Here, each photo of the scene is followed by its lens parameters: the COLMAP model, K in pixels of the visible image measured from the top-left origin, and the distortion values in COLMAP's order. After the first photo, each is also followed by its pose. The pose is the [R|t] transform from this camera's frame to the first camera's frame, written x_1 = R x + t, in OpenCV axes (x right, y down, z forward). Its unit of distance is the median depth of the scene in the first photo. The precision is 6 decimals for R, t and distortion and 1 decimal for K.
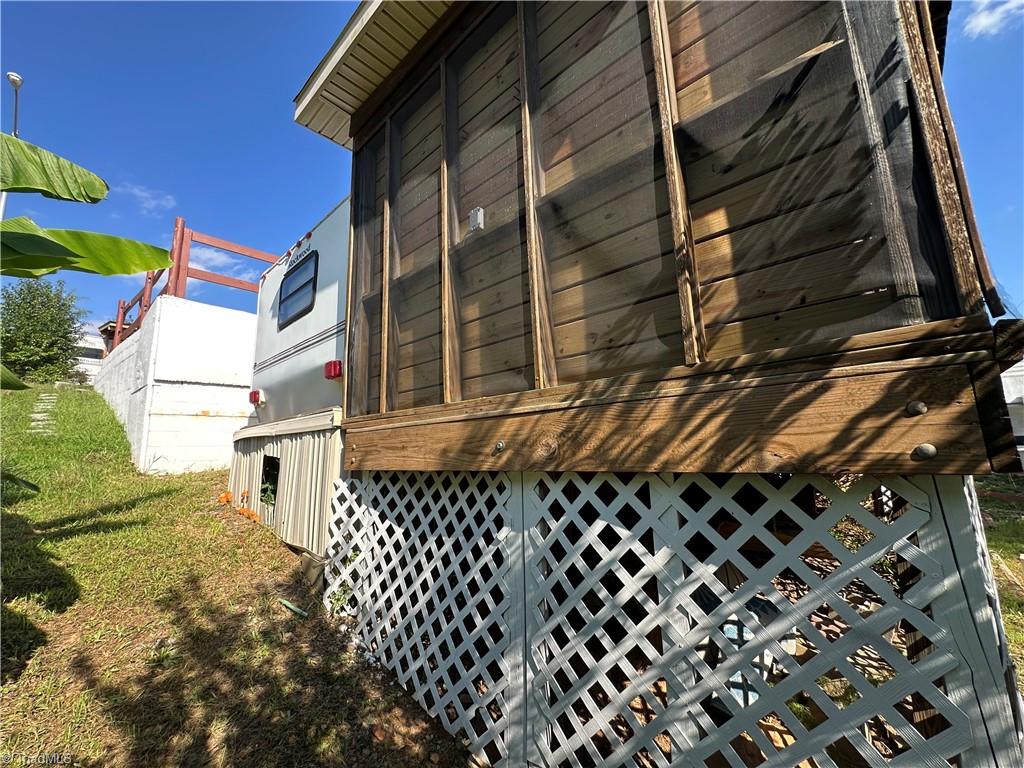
lens RADIAL K [[411.8, 0, 513.6], [0, 411.8, 383.2], [0, 0, 1]] dist [-0.001292, 0.000056]
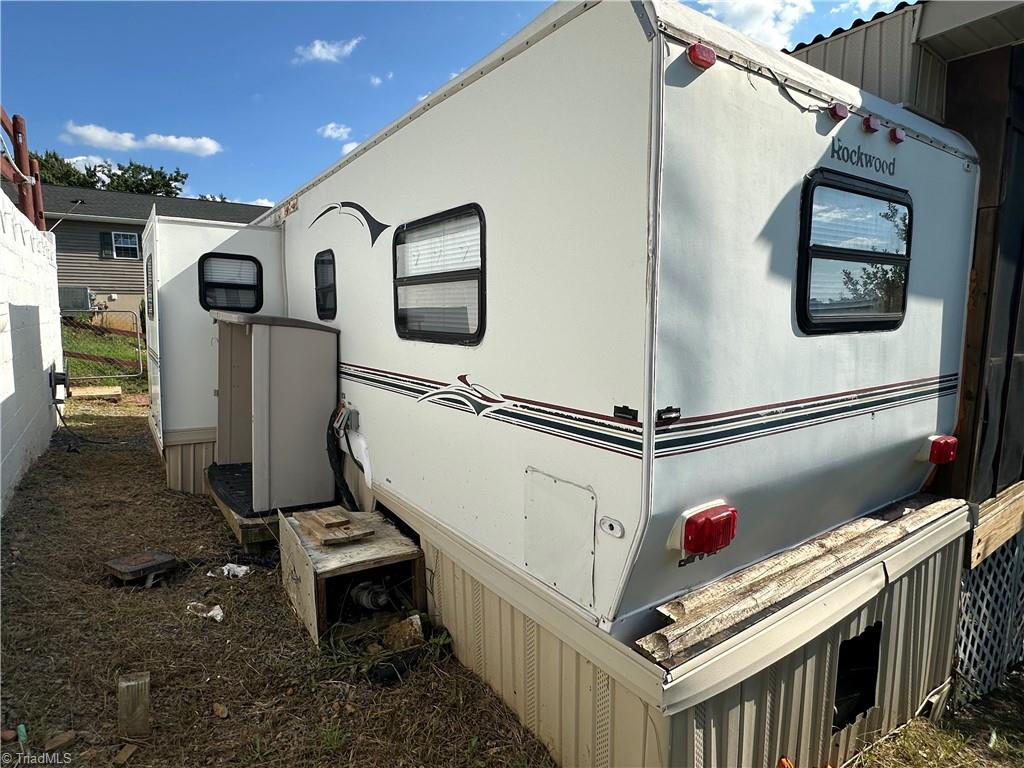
lens RADIAL K [[559.0, 0, 512.5], [0, 559.0, 387.8], [0, 0, 1]] dist [-0.004113, 0.001701]
pose [[0.217142, -0.101485, 0.970850, -1.345582], [-0.166807, 0.976094, 0.139342, -0.129884], [-0.961782, -0.192201, 0.195022, 1.401581]]
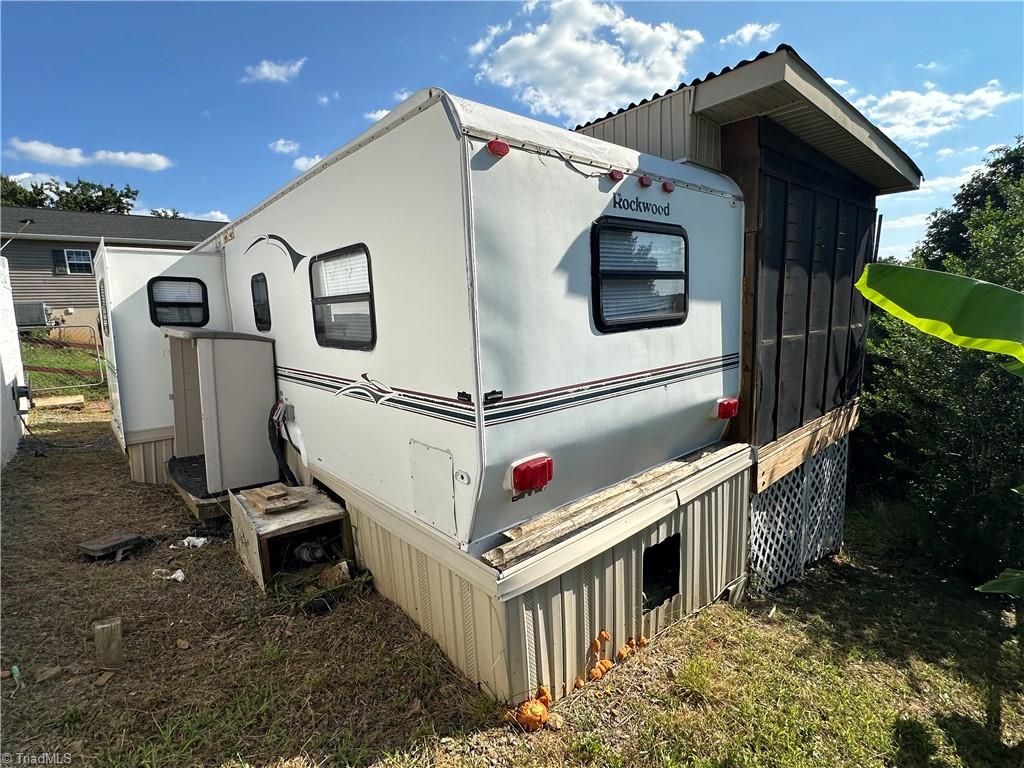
lens RADIAL K [[491.3, 0, 512.0], [0, 491.3, 384.0], [0, 0, 1]] dist [-0.002220, 0.000737]
pose [[0.107578, -0.128840, 0.985813, -1.449002], [-0.129384, 0.981321, 0.142372, -0.167337], [-0.985742, -0.142864, 0.088899, 1.286426]]
